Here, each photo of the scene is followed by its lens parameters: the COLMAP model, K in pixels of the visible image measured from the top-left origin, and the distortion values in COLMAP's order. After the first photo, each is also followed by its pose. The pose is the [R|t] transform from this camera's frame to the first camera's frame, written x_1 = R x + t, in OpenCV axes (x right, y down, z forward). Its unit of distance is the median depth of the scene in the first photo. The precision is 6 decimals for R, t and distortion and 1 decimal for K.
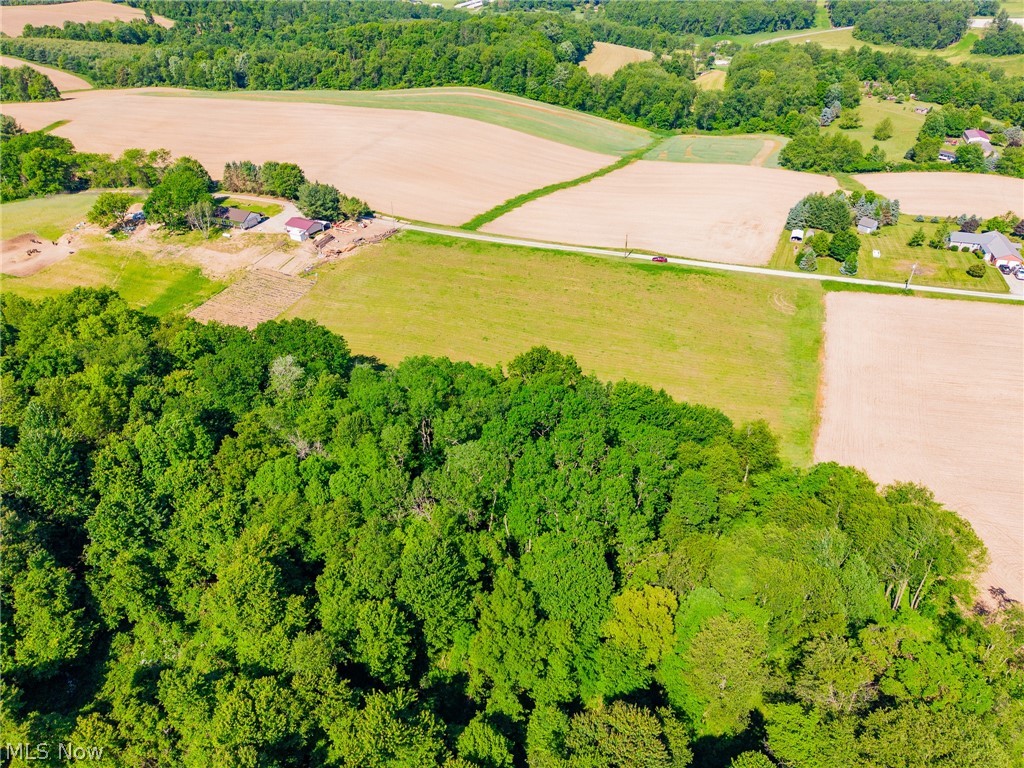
lens RADIAL K [[682.6, 0, 512.8], [0, 682.6, 388.4], [0, 0, 1]] dist [0.029699, -0.026700]
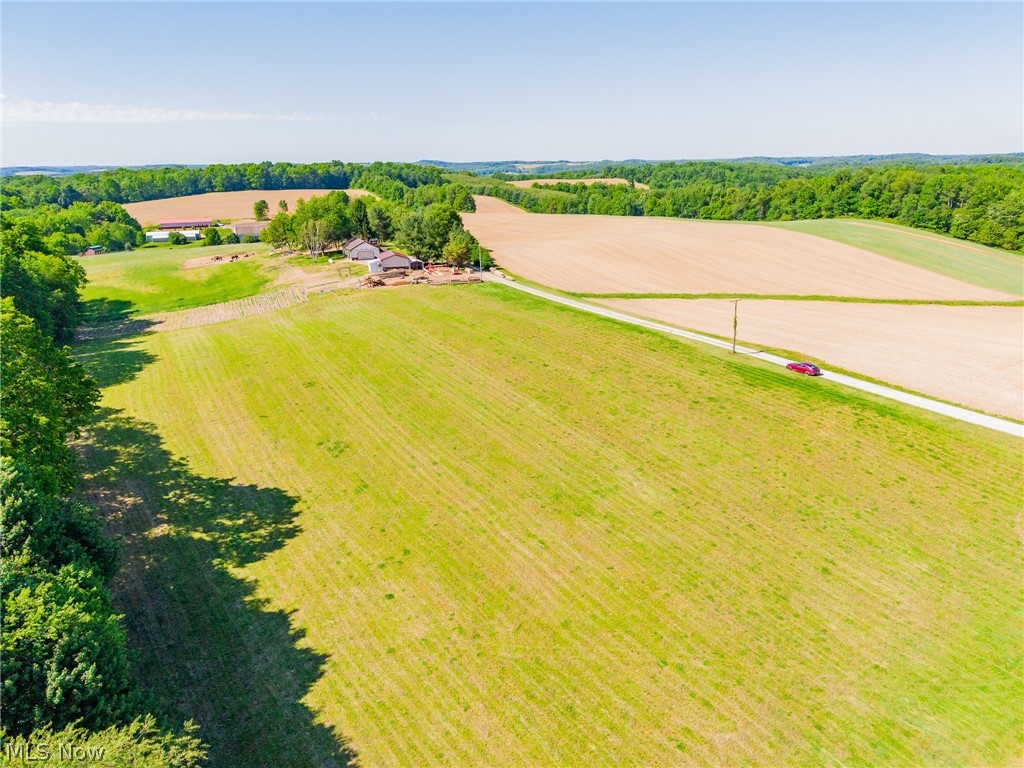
lens RADIAL K [[682.6, 0, 513.5], [0, 682.6, 380.3], [0, 0, 1]] dist [0.029699, -0.026700]
pose [[0.728437, 0.198163, -0.655828, 0.264213], [-0.378793, 0.914128, -0.144519, -0.035146], [0.570873, 0.353696, 0.740948, 0.412595]]
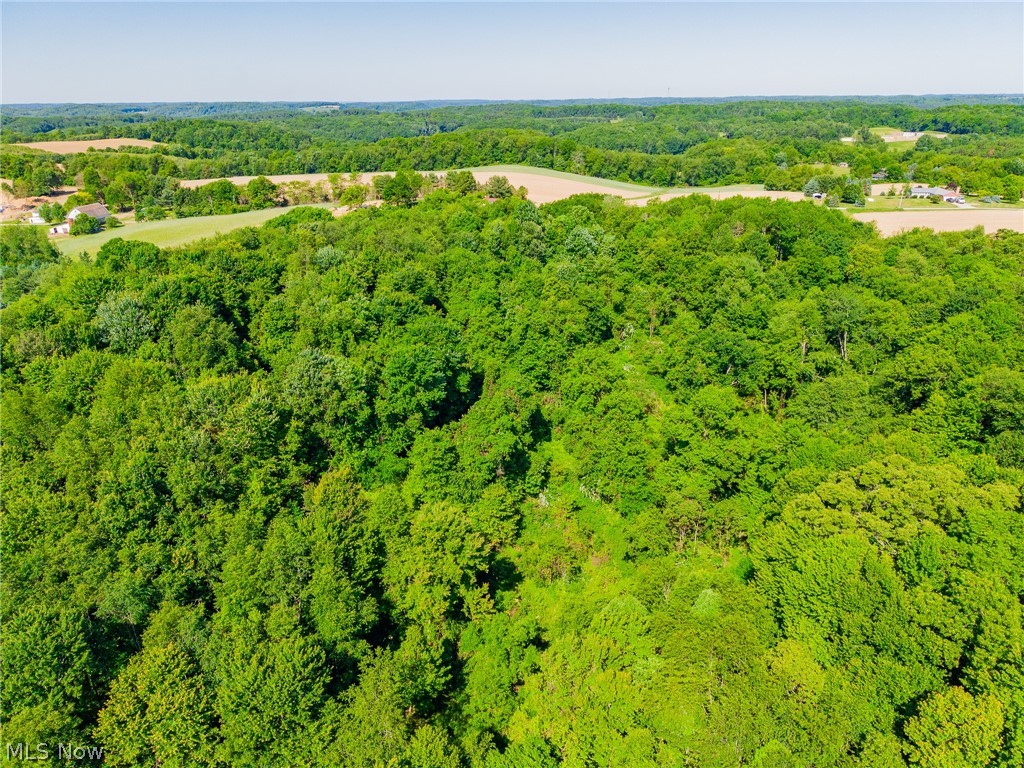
lens RADIAL K [[682.6, 0, 515.3], [0, 682.6, 385.3], [0, 0, 1]] dist [0.029699, -0.026700]
pose [[0.989304, -0.066628, 0.129763, -0.359631], [0.092133, 0.975095, -0.201747, 0.328138], [-0.113089, 0.211544, 0.970804, -0.239418]]
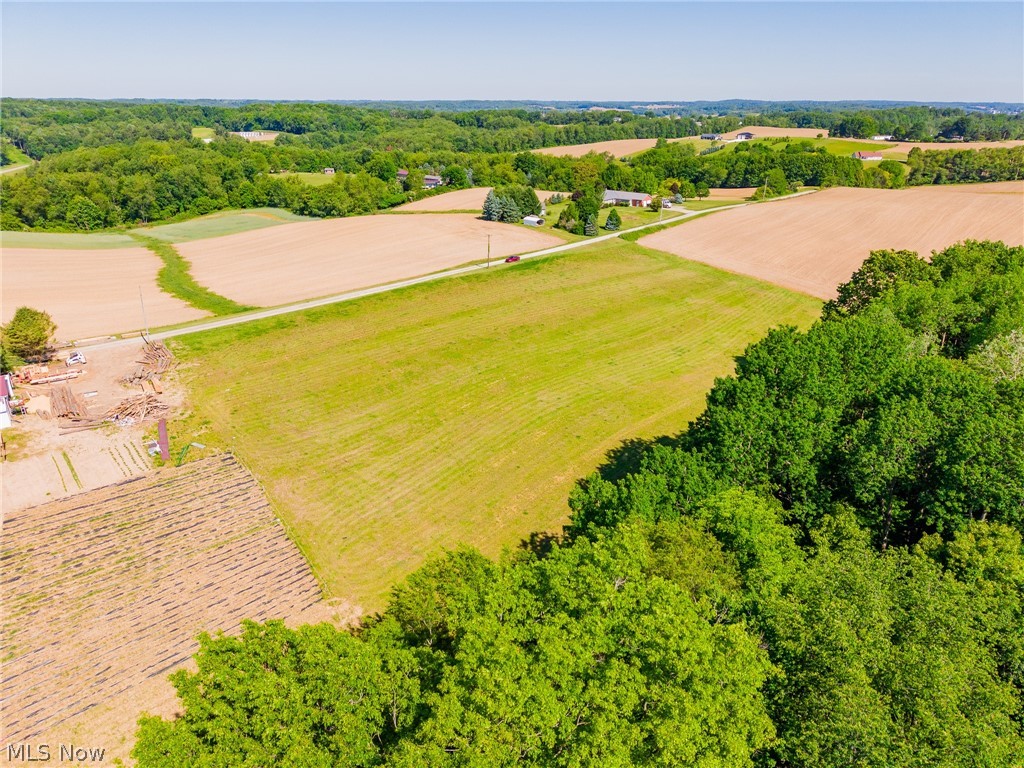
lens RADIAL K [[682.6, 0, 507.6], [0, 682.6, 388.5], [0, 0, 1]] dist [0.029699, -0.026700]
pose [[0.437241, -0.350449, 0.828254, -0.367495], [0.510511, 0.854911, 0.092226, -0.096882], [-0.740405, 0.382508, 0.552710, 0.441526]]
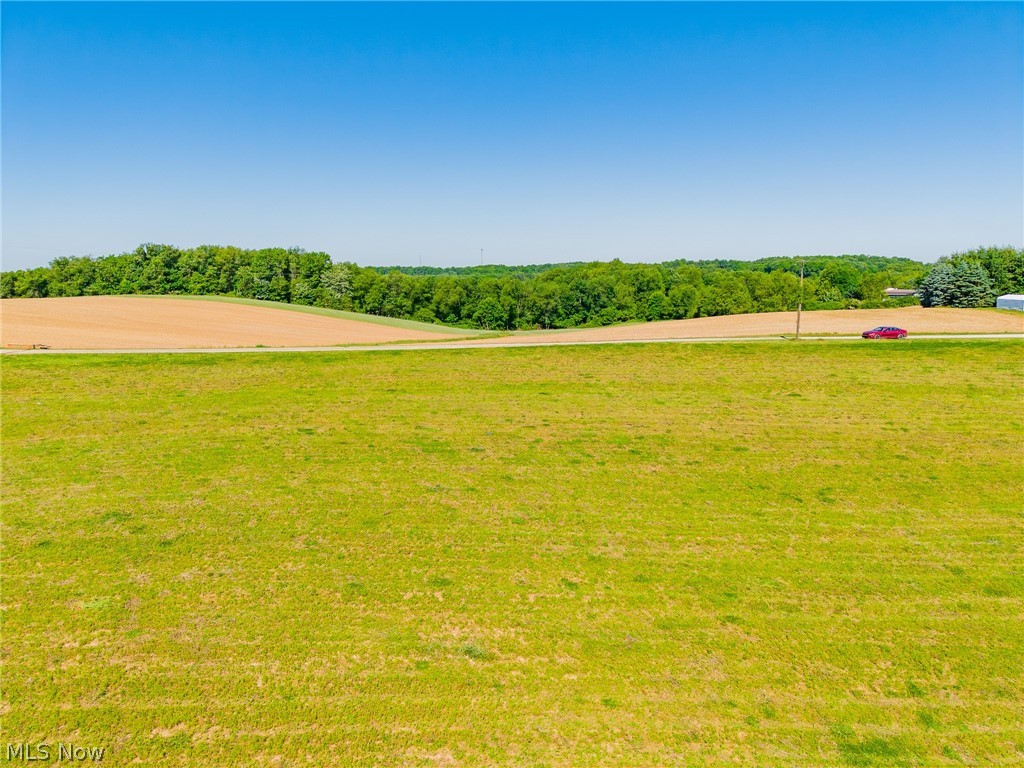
lens RADIAL K [[682.6, 0, 514.8], [0, 682.6, 384.7], [0, 0, 1]] dist [0.029699, -0.026700]
pose [[0.917498, -0.076067, 0.390400, -0.072418], [0.235555, 0.894813, -0.379240, -0.061394], [-0.320487, 0.439913, 0.838907, 0.560745]]
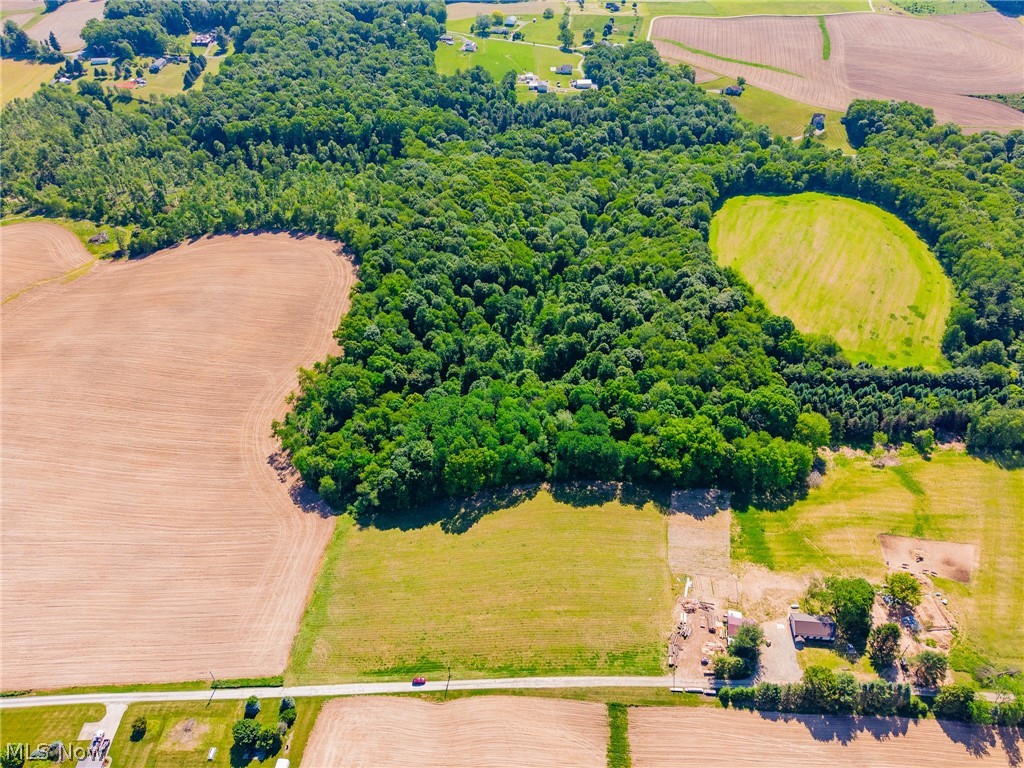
lens RADIAL K [[682.6, 0, 509.8], [0, 682.6, 382.6], [0, 0, 1]] dist [0.029699, -0.026700]
pose [[-0.951750, 0.208503, -0.225164, 0.161037], [-0.169266, 0.255336, 0.951920, -1.003200], [0.255971, 0.944103, -0.207724, 0.582066]]
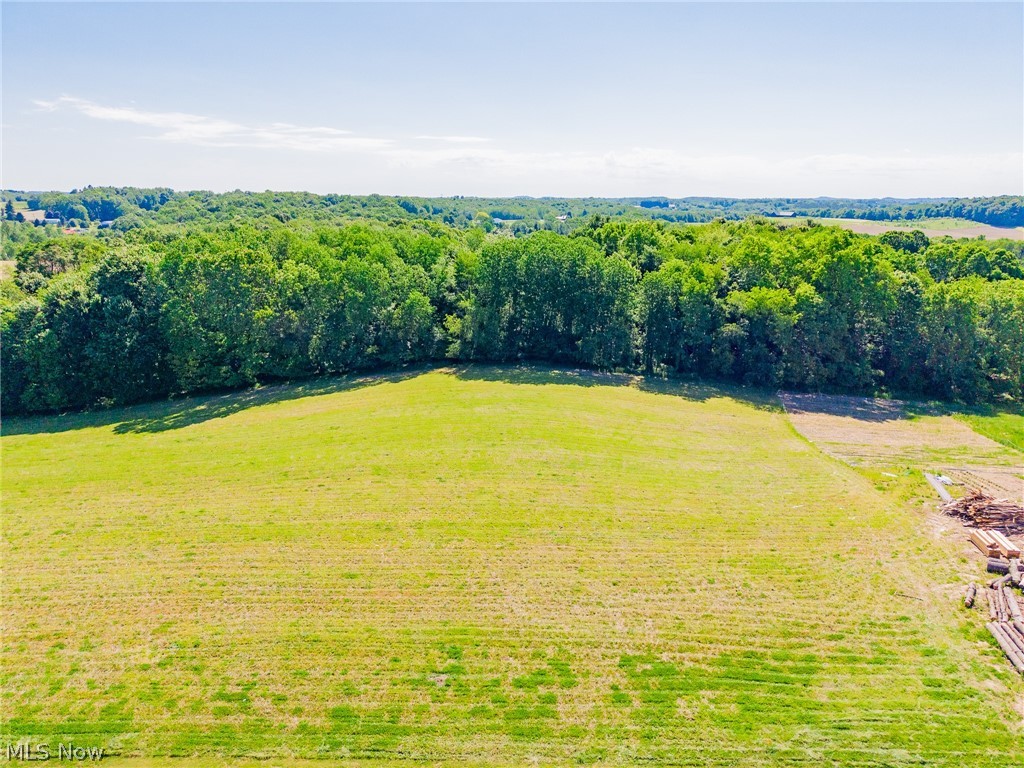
lens RADIAL K [[682.6, 0, 508.2], [0, 682.6, 388.5], [0, 0, 1]] dist [0.029699, -0.026700]
pose [[-0.955140, 0.073708, -0.286835, -0.012924], [-0.174196, 0.643449, 0.745406, -0.283397], [0.239506, 0.761932, -0.601744, 0.782428]]
